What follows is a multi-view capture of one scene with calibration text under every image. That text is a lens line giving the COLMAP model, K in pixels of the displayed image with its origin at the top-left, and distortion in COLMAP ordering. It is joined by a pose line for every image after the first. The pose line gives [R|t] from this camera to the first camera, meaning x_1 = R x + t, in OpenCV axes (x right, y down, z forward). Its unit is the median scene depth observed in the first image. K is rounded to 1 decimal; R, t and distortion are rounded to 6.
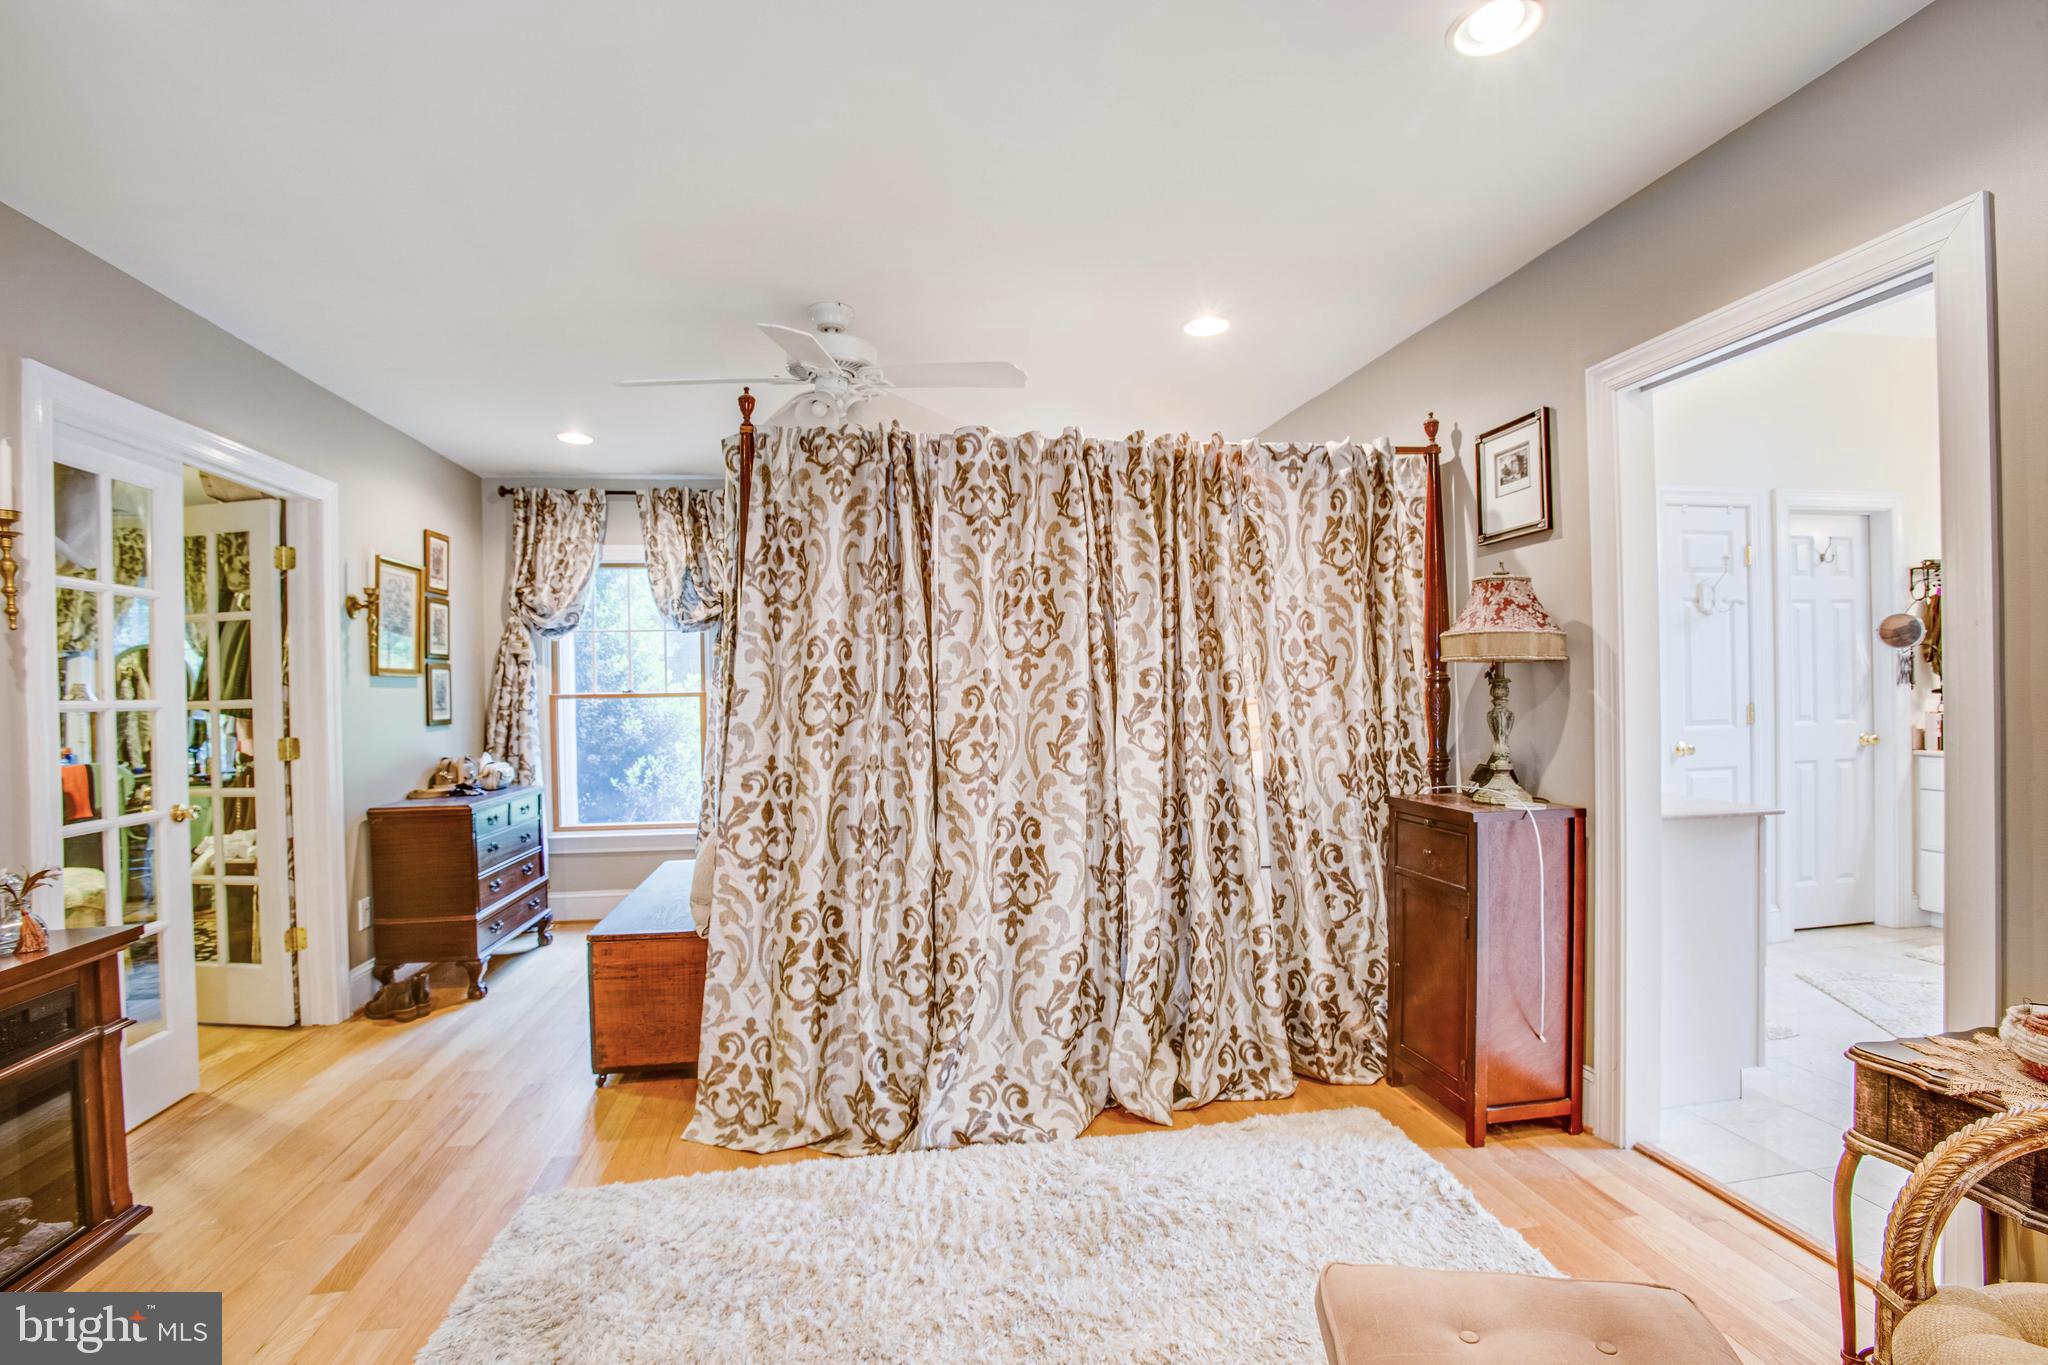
lens RADIAL K [[942.4, 0, 1012.2], [0, 942.4, 689.6], [0, 0, 1]] dist [-0.090306, 0.037270]
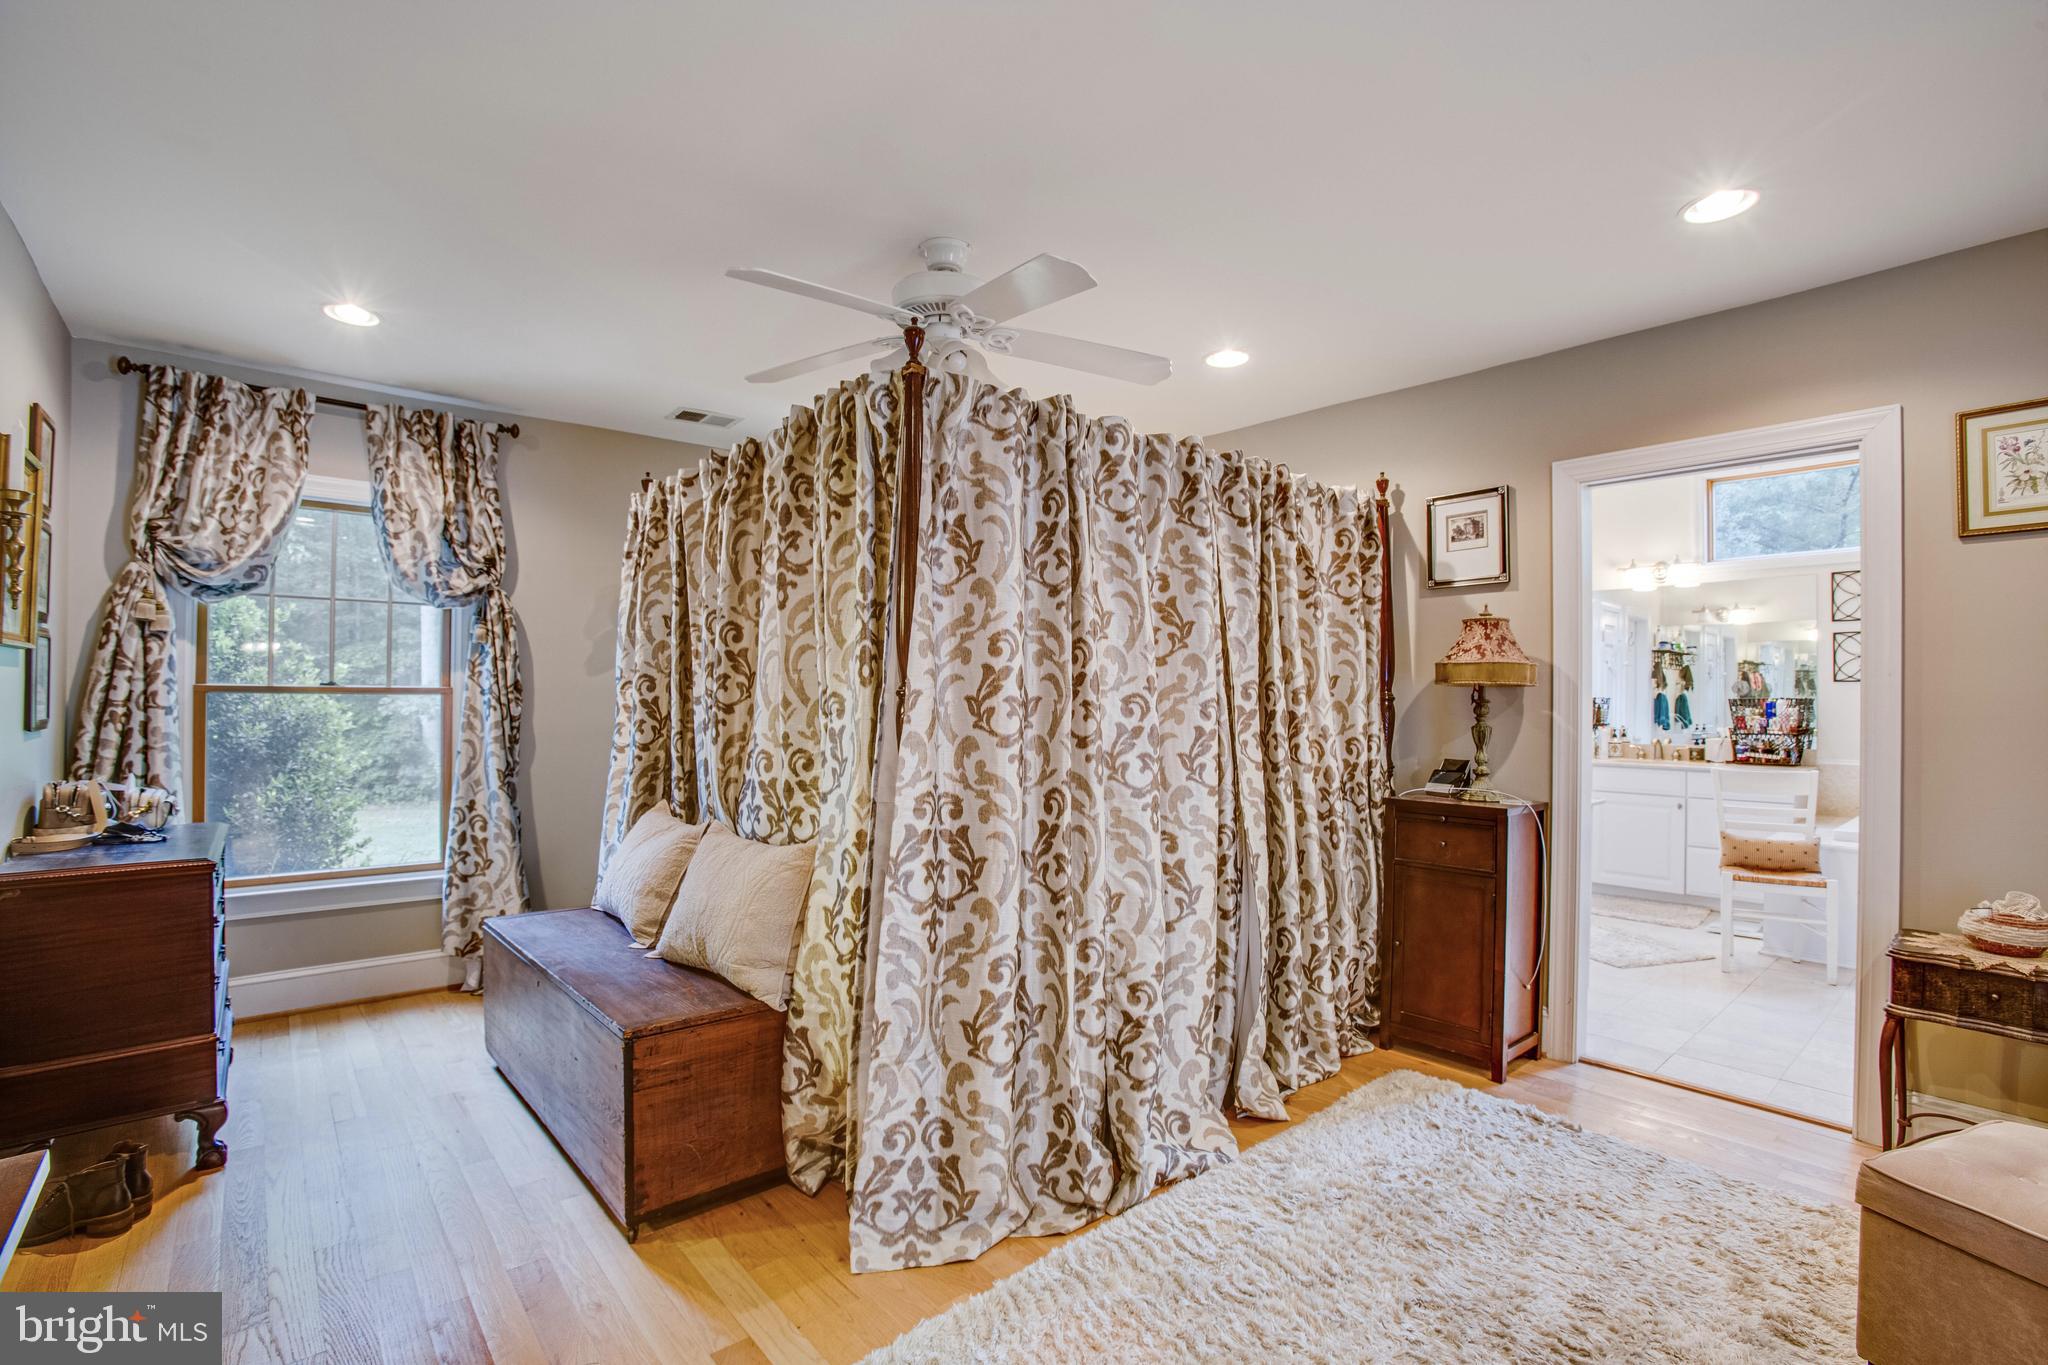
lens RADIAL K [[942.4, 0, 1012.2], [0, 942.4, 689.6], [0, 0, 1]] dist [-0.090306, 0.037270]
pose [[0.853285, 0.030450, 0.520555, -0.610472], [-0.024609, 0.999533, -0.018129, 0.011489], [-0.520864, 0.002659, 0.853635, 0.256858]]
